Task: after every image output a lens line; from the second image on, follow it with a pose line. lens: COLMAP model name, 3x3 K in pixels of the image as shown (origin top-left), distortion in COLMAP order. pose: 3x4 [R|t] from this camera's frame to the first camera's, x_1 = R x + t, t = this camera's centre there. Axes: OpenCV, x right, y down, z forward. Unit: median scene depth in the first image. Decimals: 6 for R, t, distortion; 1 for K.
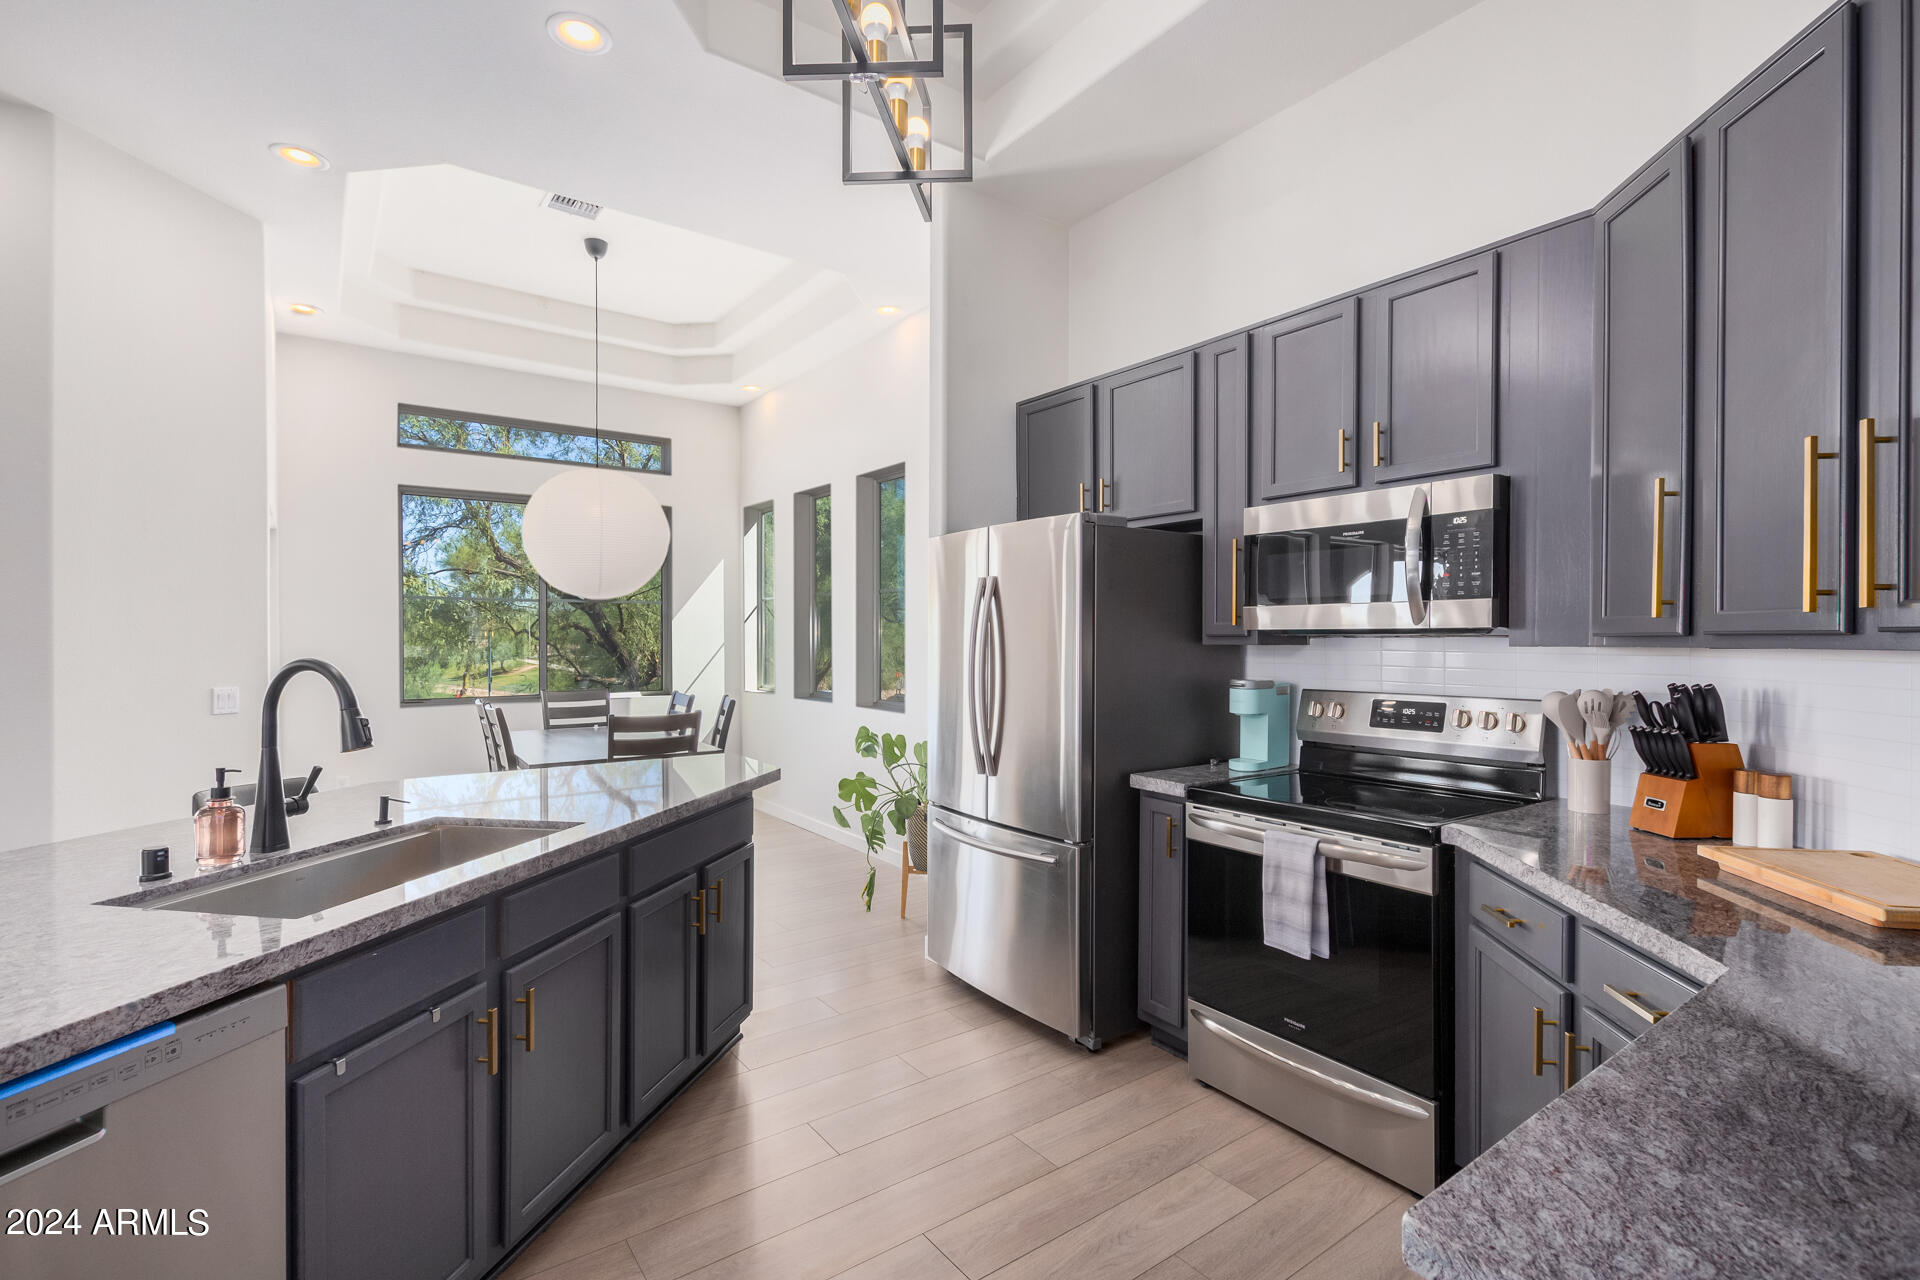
lens RADIAL K [[881.4, 0, 960.6], [0, 881.4, 645.2], [0, 0, 1]] dist [0.010257, -0.001006]
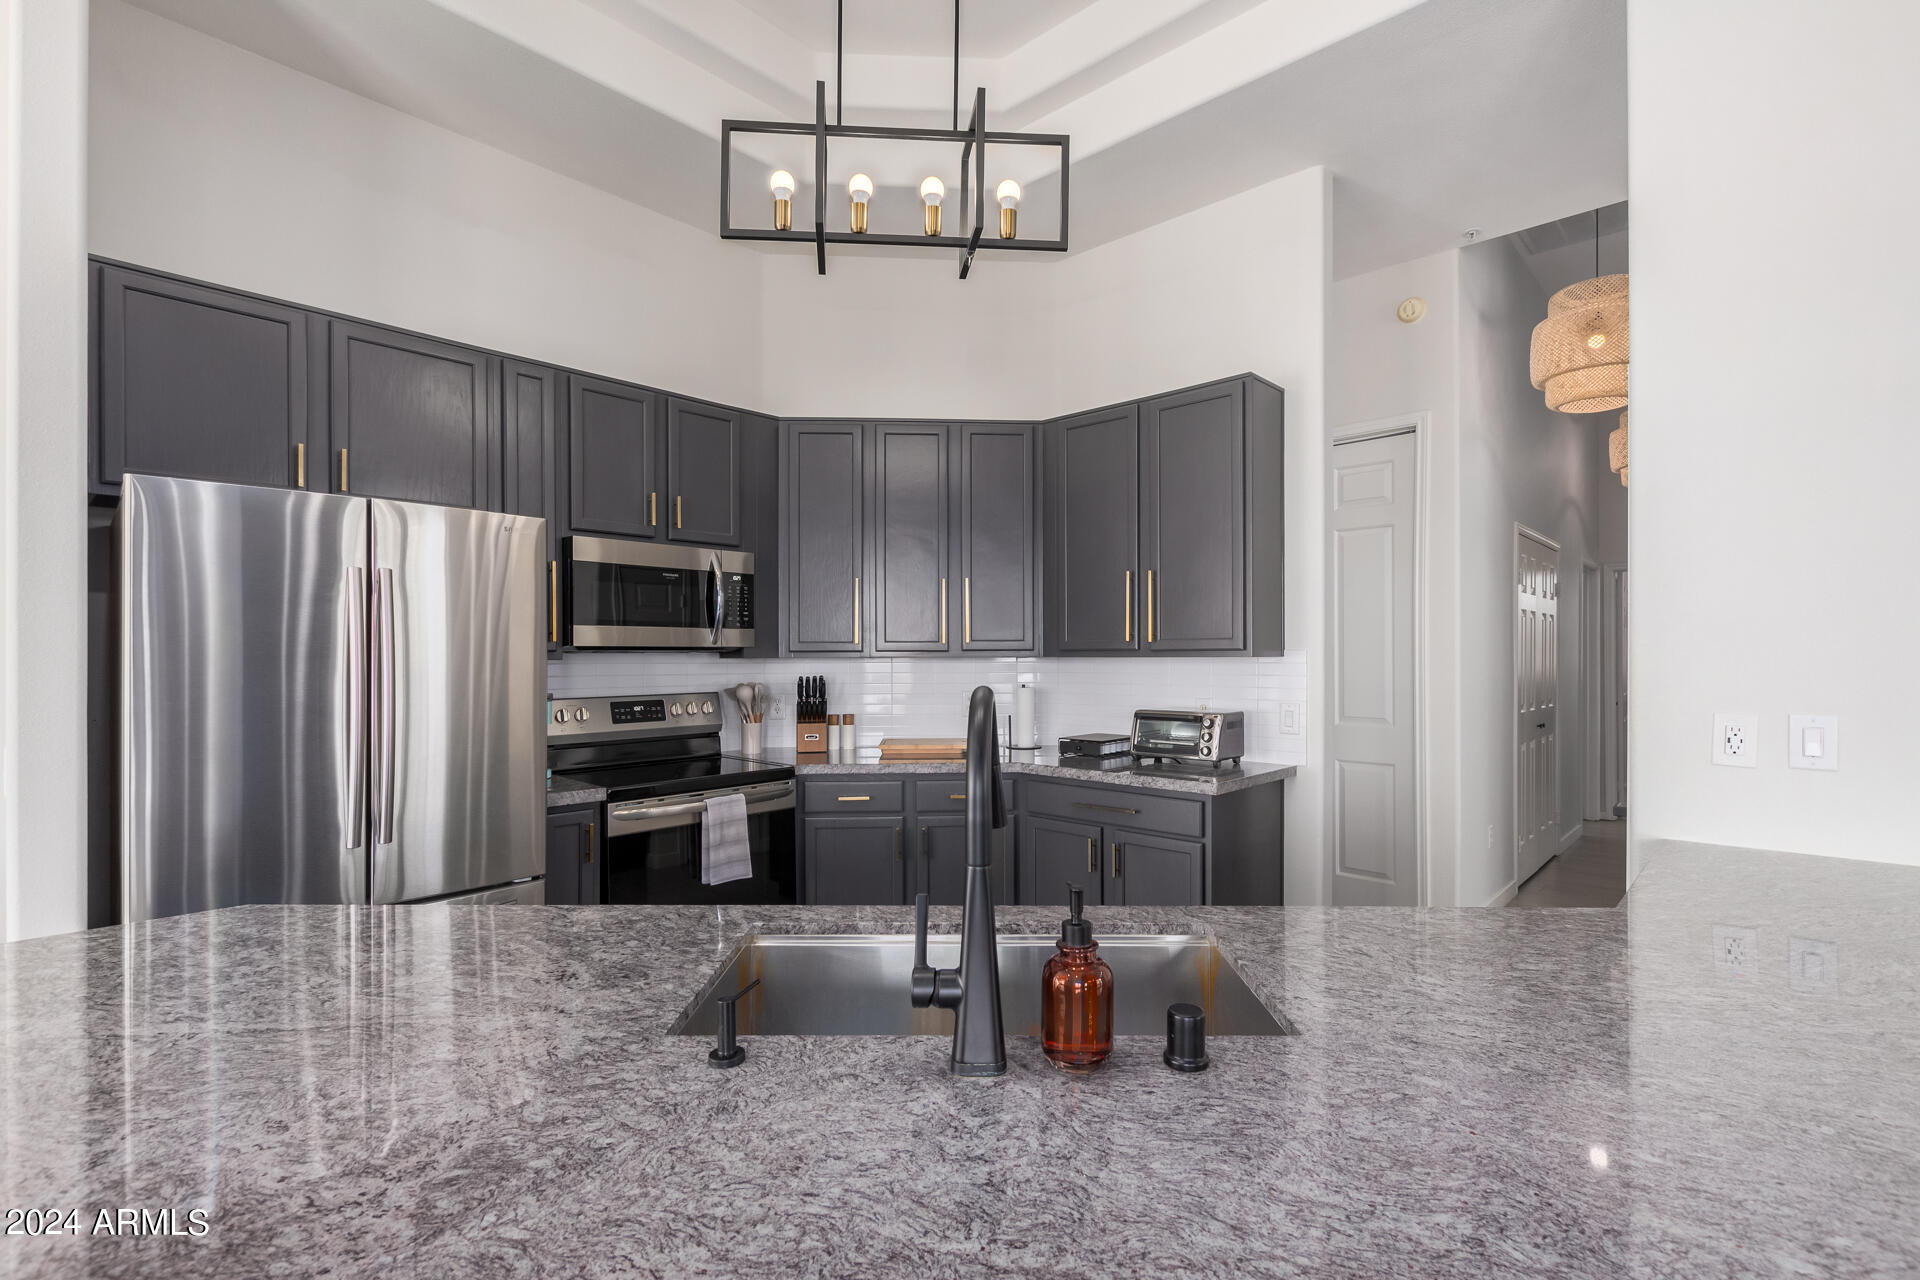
lens RADIAL K [[877.5, 0, 975.2], [0, 877.5, 656.3], [0, 0, 1]] dist [0.021772, -0.012722]
pose [[-0.204546, -0.001218, 0.978856, -0.871357], [0.002707, 0.999995, 0.001810, -0.004232], [-0.978853, 0.003020, -0.204541, 0.755426]]
